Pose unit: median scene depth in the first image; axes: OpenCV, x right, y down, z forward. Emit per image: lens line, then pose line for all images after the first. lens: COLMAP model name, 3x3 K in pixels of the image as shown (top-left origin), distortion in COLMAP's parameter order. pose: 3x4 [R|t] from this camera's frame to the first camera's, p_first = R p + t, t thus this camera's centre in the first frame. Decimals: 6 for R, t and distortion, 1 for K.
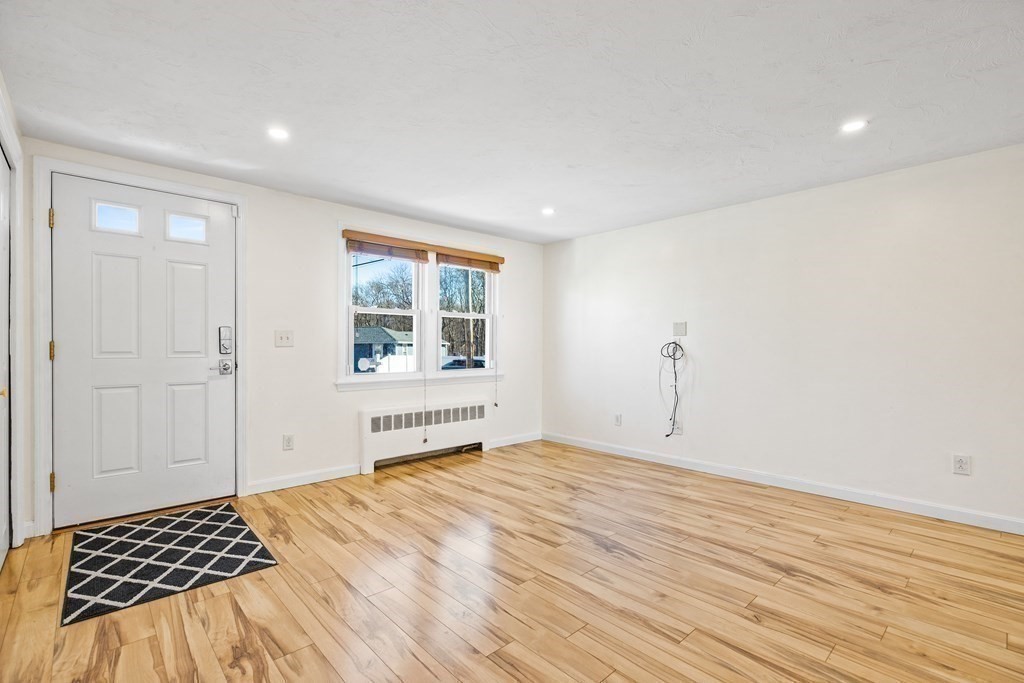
lens RADIAL K [[455.6, 0, 512.6], [0, 455.6, 350.0], [0, 0, 1]] dist [-0.009649, 0.002493]
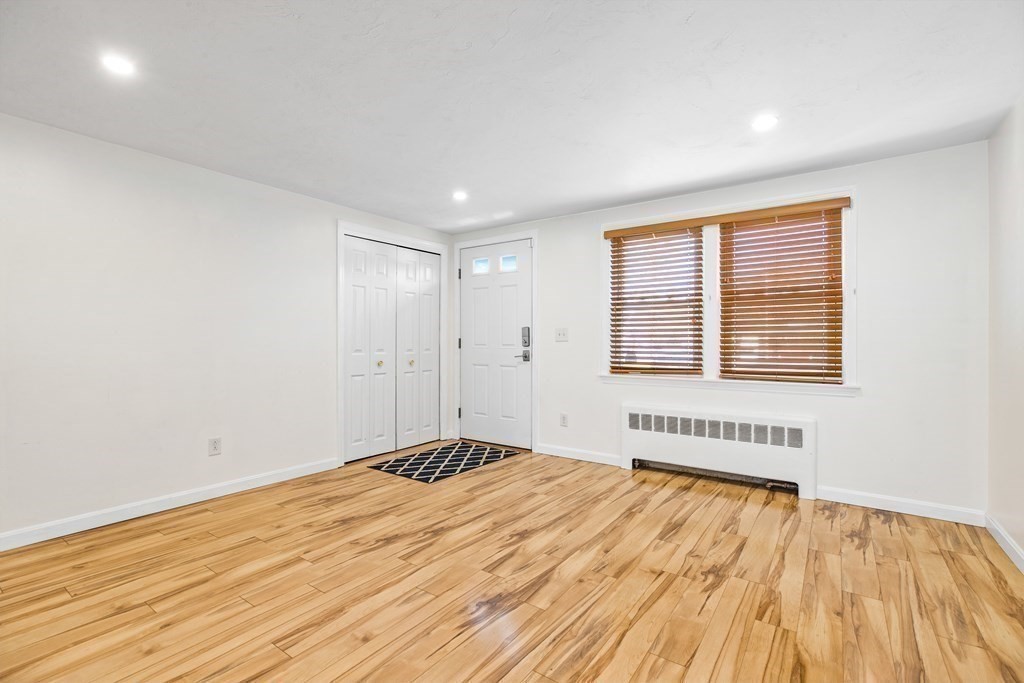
lens RADIAL K [[455.6, 0, 512.9], [0, 455.6, 337.6], [0, 0, 1]] dist [-0.009649, 0.002493]
pose [[0.223575, -0.008277, -0.974651, 0.666606], [-0.008806, 0.999906, -0.010511, -0.002704], [0.974647, 0.010933, 0.223482, 0.592449]]
